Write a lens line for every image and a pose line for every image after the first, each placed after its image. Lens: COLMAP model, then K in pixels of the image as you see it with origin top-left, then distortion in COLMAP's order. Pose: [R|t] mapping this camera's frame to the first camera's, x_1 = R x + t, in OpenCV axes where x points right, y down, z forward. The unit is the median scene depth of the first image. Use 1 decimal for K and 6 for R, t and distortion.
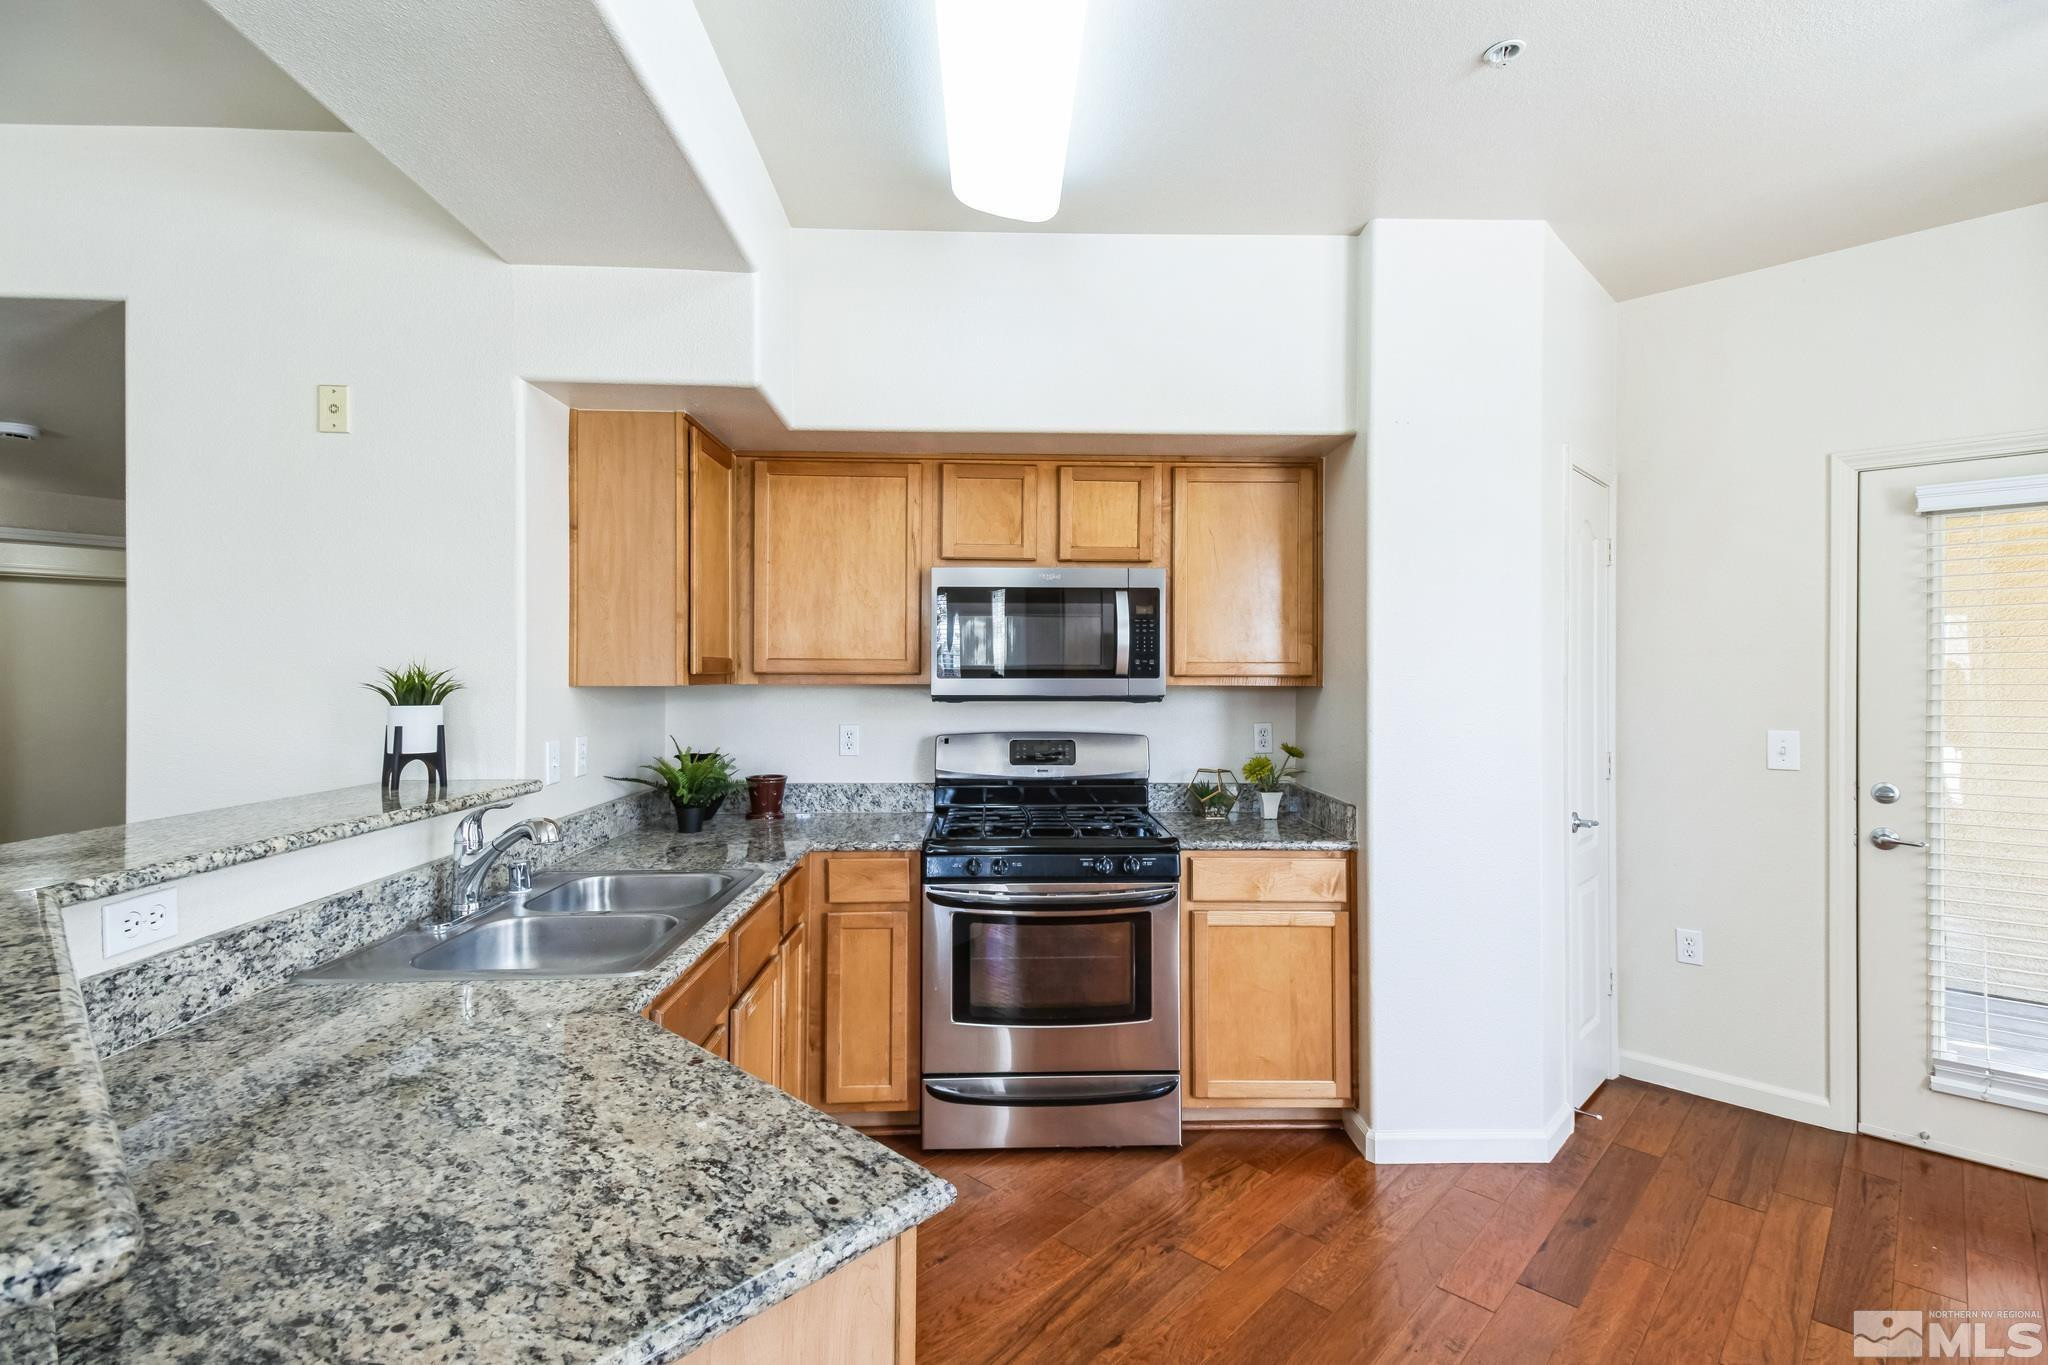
lens RADIAL K [[950.2, 0, 1019.7], [0, 950.2, 663.5], [0, 0, 1]] dist [0.047383, -0.000647]
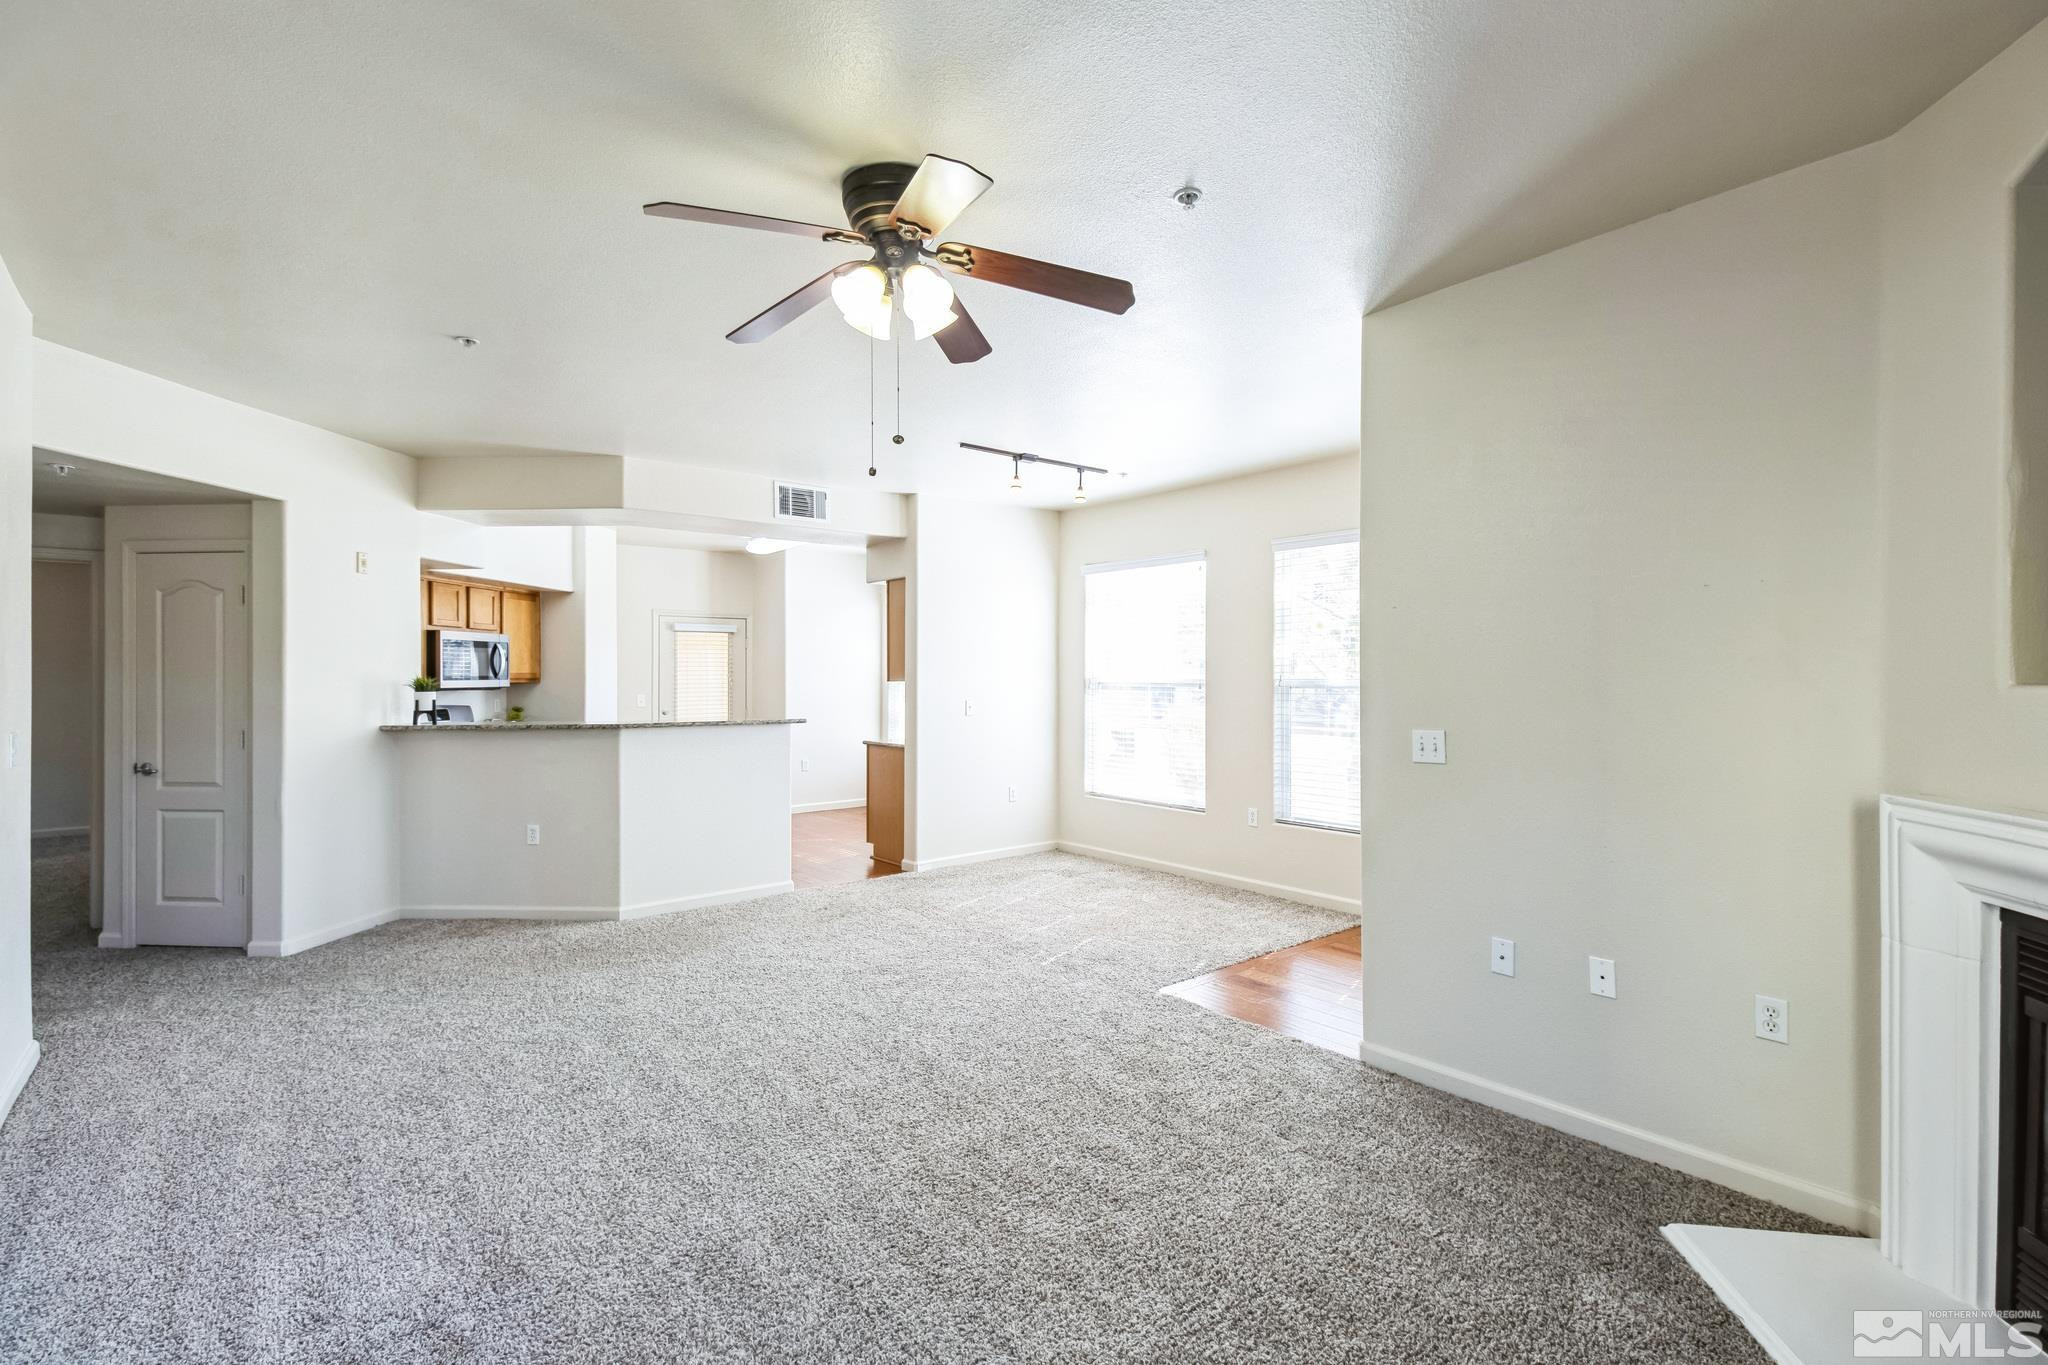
lens RADIAL K [[950.2, 0, 1019.7], [0, 950.2, 663.5], [0, 0, 1]] dist [0.047383, -0.000647]
pose [[0.129780, 0.005157, 0.991529, -2.299933], [-0.003986, 0.999981, -0.004680, -0.019386], [-0.991535, -0.003345, 0.129798, -0.672482]]
